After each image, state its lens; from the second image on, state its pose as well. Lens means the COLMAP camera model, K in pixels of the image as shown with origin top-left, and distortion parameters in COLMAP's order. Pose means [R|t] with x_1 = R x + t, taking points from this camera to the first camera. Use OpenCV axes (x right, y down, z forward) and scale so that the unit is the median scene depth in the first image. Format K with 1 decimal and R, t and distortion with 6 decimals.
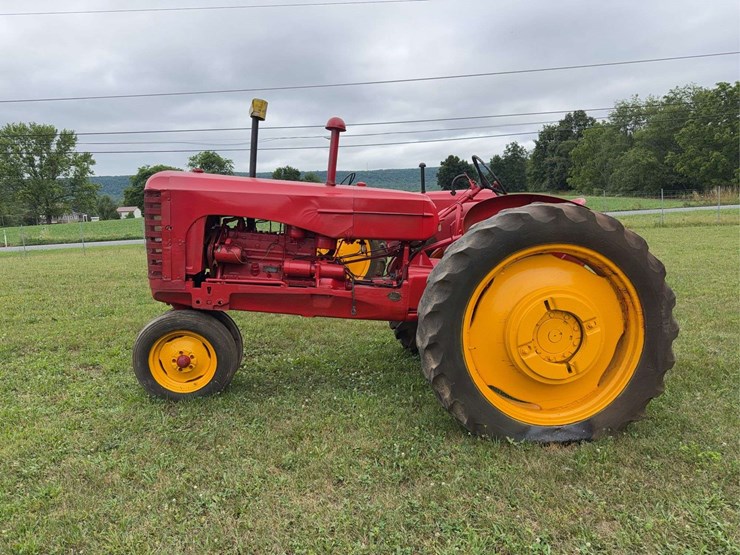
lens RADIAL K [[524.0, 0, 371.9], [0, 524.0, 263.6], [0, 0, 1]] dist [0.003279, -0.003385]
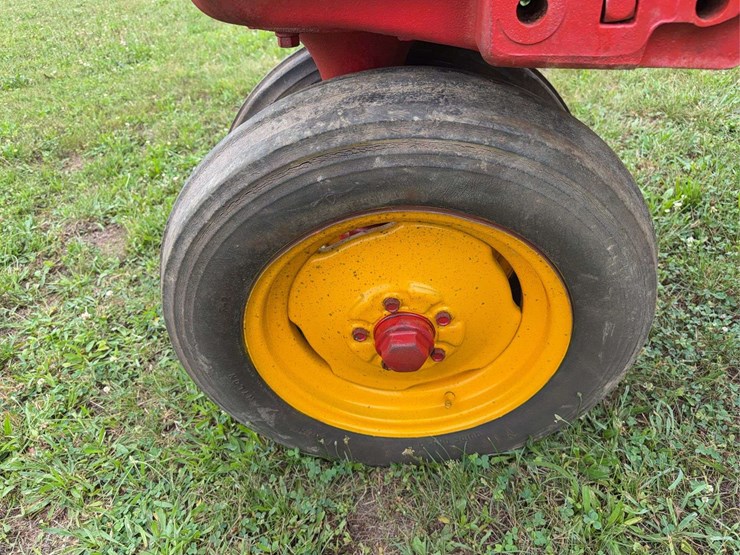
lens RADIAL K [[529.1, 0, 370.0], [0, 529.1, 277.5], [0, 0, 1]] dist [0.006263, -0.003011]
pose [[0.987709, 0.011949, -0.155849, -0.339333], [0.069202, 0.860600, 0.504558, 0.059726], [0.140152, -0.509142, 0.849195, 0.829596]]
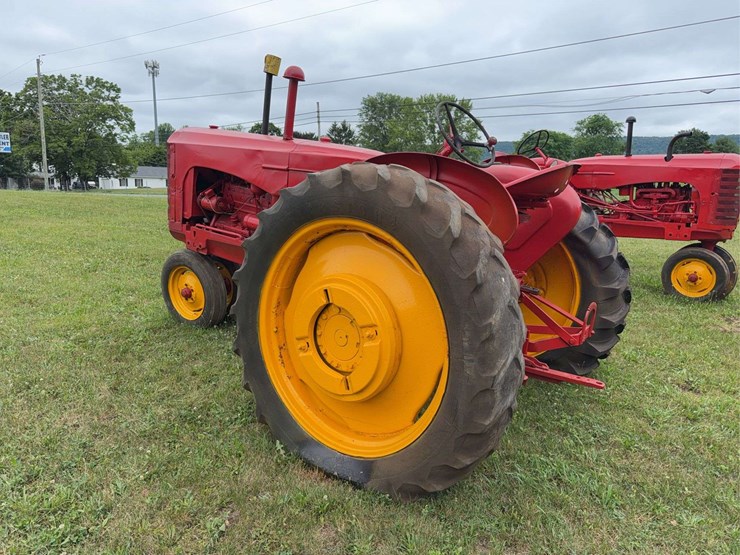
lens RADIAL K [[529.1, 0, 370.0], [0, 529.1, 277.5], [0, 0, 1]] dist [0.006263, -0.003011]
pose [[0.752907, 0.162707, -0.637697, 0.693246], [-0.107624, 0.986353, 0.124597, -0.038326], [0.649267, -0.025179, 0.760144, 0.364052]]
